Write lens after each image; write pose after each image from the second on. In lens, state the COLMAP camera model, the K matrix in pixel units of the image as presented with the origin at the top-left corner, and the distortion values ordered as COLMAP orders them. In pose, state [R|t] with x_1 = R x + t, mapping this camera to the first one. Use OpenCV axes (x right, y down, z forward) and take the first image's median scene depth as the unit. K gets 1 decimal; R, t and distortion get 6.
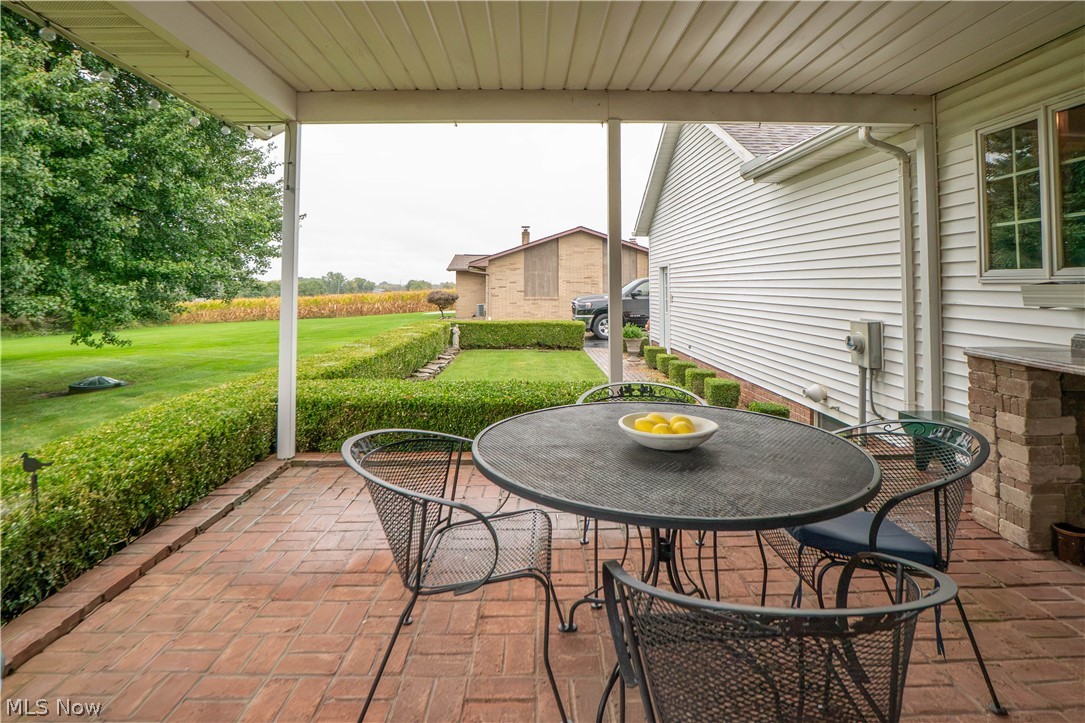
lens RADIAL K [[566.2, 0, 539.4], [0, 566.2, 261.6], [0, 0, 1]] dist [-0.032687, -0.000055]
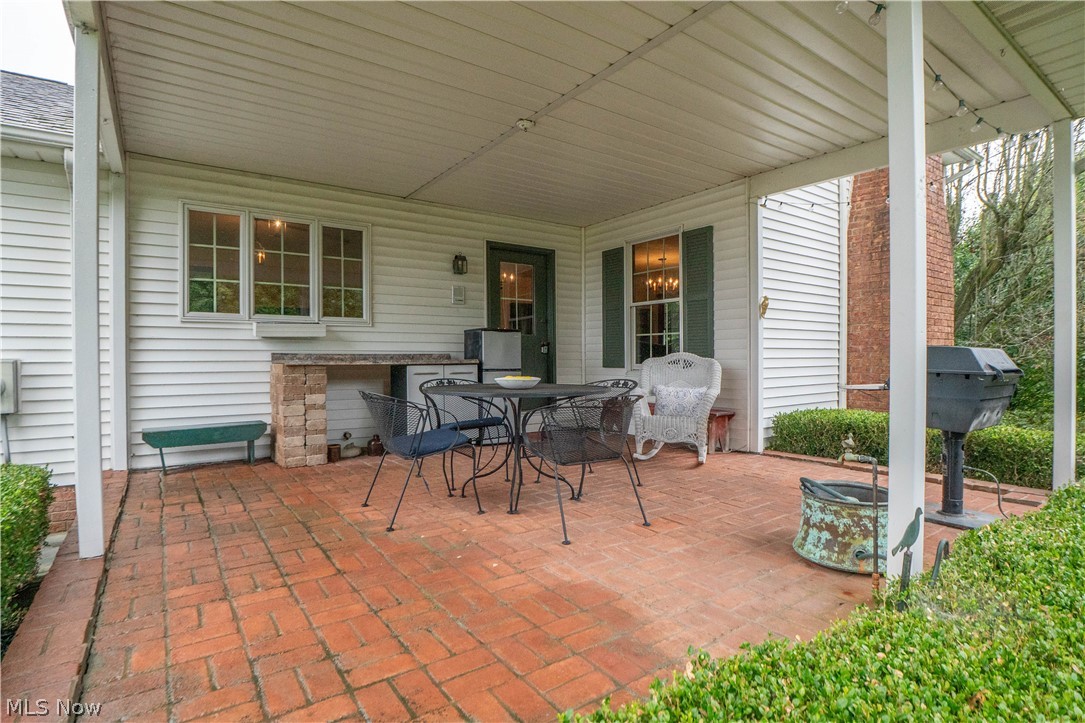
lens RADIAL K [[548.4, 0, 542.5], [0, 548.4, 361.5], [0, 0, 1]] dist [-0.000796, 0.000210]
pose [[-0.571840, -0.006400, 0.820340, -0.764737], [-0.026258, 0.999600, -0.010506, 0.127441], [-0.819945, -0.027548, -0.571779, 1.057498]]
